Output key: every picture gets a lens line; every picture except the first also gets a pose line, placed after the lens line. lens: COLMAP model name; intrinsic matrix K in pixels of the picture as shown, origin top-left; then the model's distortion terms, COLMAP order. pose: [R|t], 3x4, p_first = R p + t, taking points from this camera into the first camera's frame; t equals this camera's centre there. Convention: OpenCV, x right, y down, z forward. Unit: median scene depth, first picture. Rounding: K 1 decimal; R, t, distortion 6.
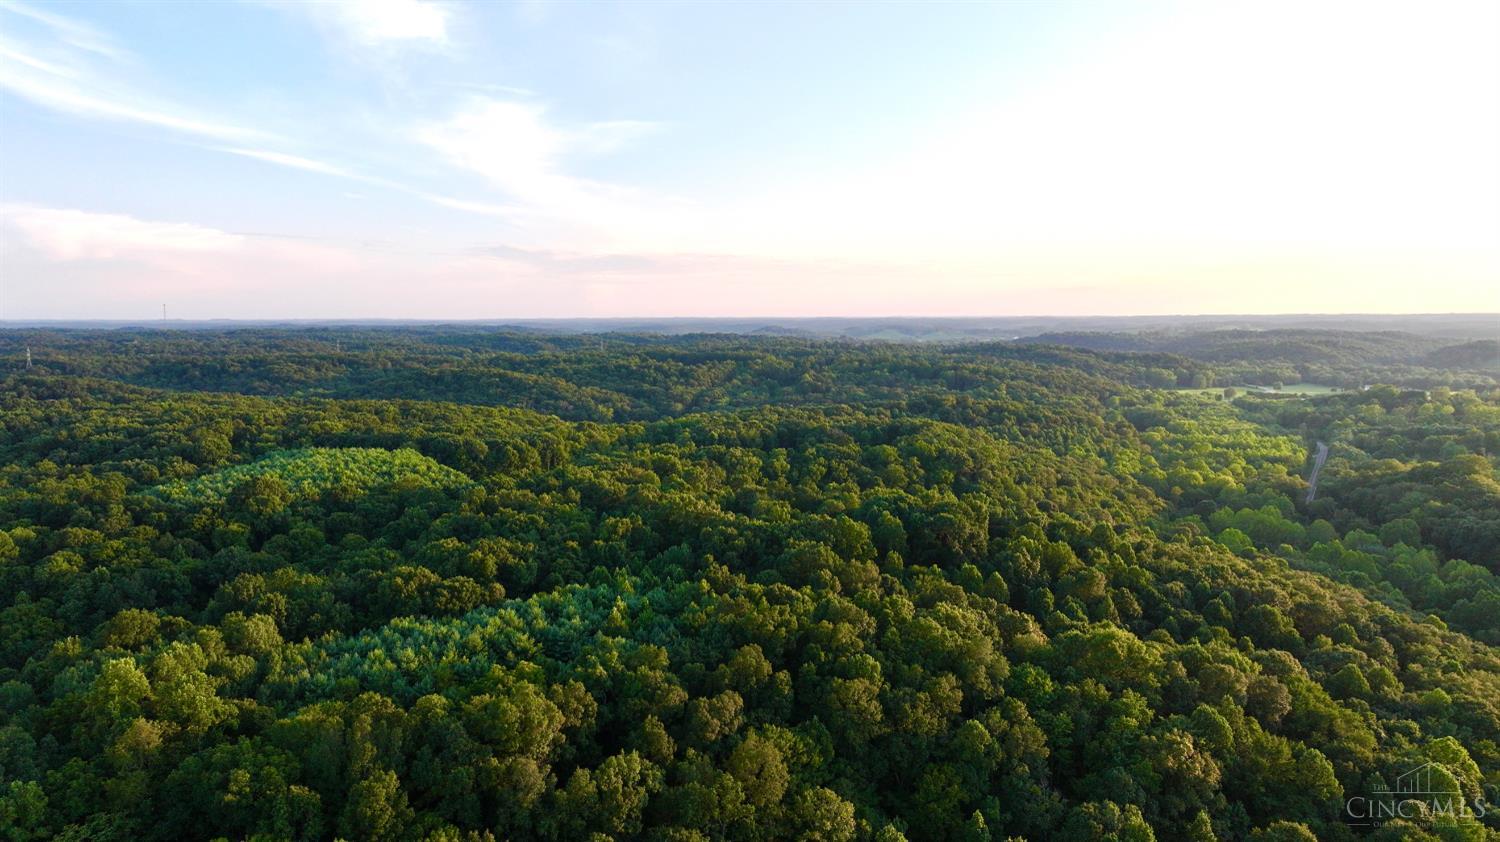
lens RADIAL K [[1048.6, 0, 752.9], [0, 1048.6, 425.3], [0, 0, 1]] dist [-0.004107, 0.012111]
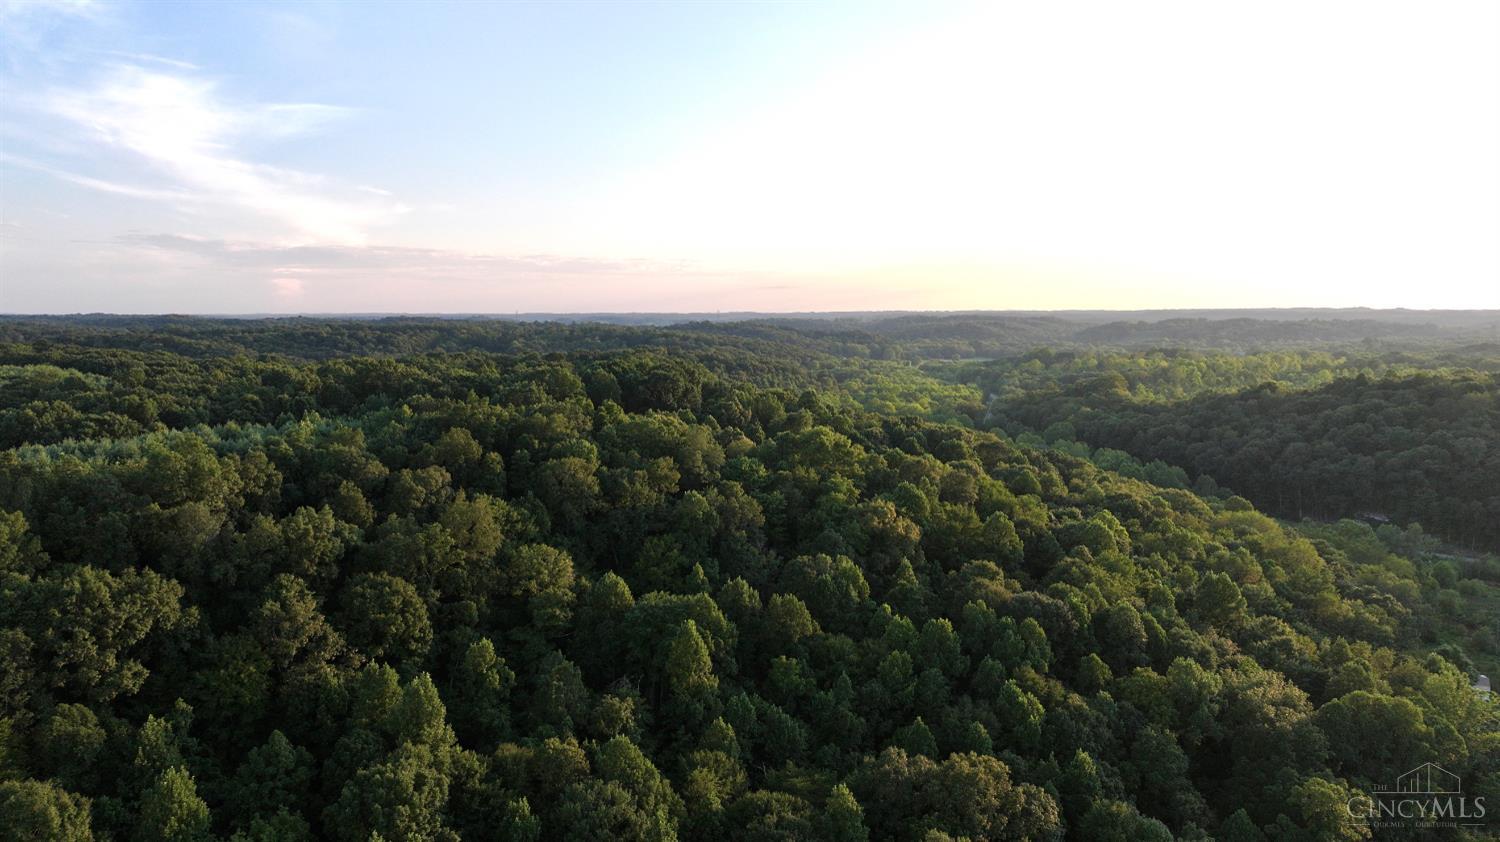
lens RADIAL K [[1048.6, 0, 752.9], [0, 1048.6, 425.3], [0, 0, 1]] dist [-0.004107, 0.012111]
pose [[0.962858, -0.021503, 0.269149, -0.000695], [0.020108, 0.999766, 0.007938, 0.199319], [-0.269257, -0.002231, 0.963066, 0.021104]]
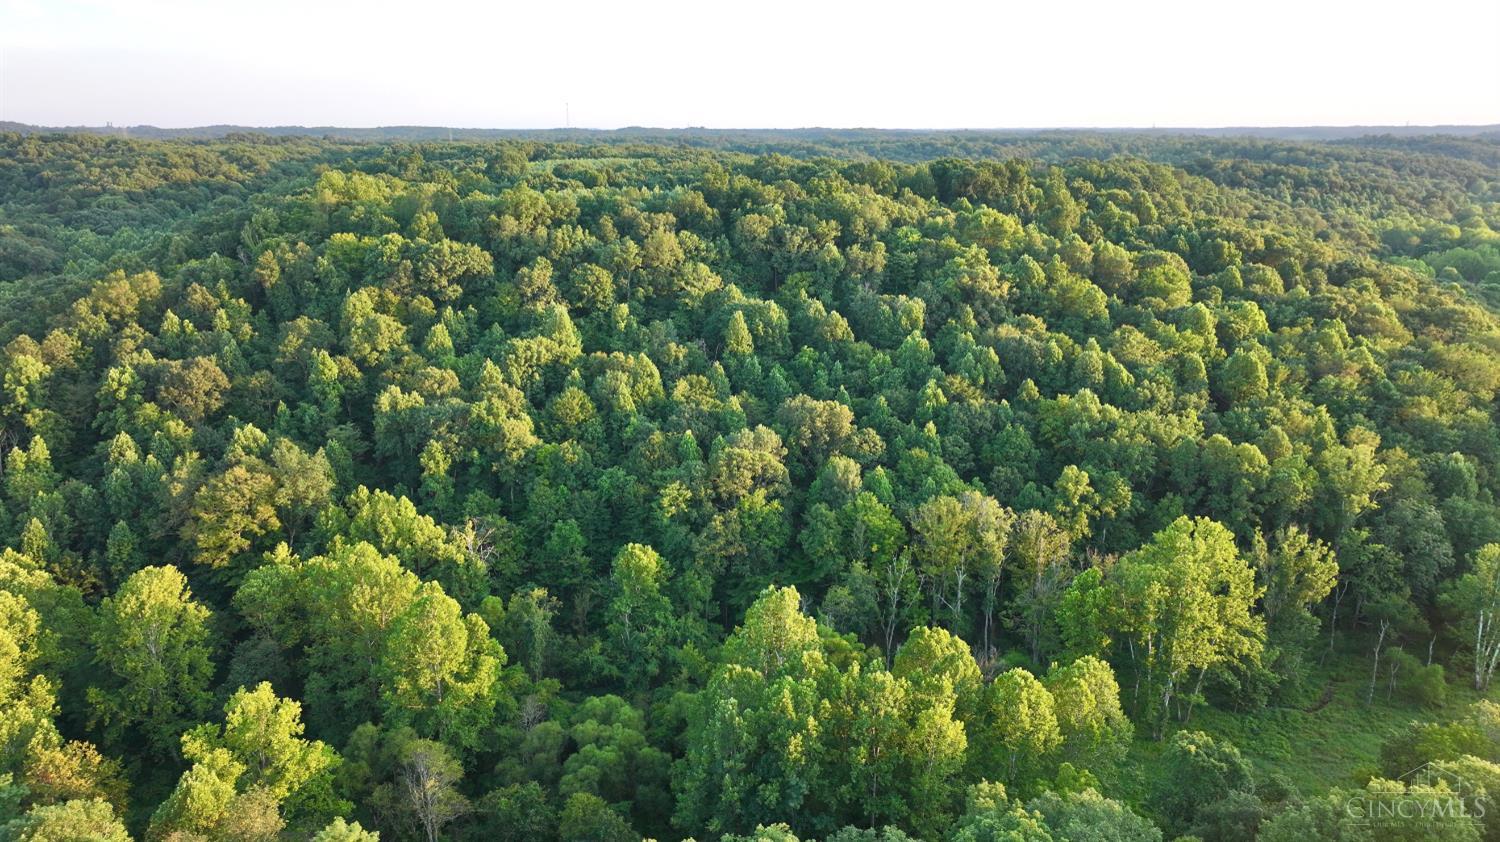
lens RADIAL K [[1048.6, 0, 752.9], [0, 1048.6, 425.3], [0, 0, 1]] dist [-0.004107, 0.012111]
pose [[0.939274, 0.101435, -0.327833, 0.565211], [-0.042063, 0.982144, 0.183371, 0.252263], [0.340579, -0.158446, 0.926769, -0.360680]]
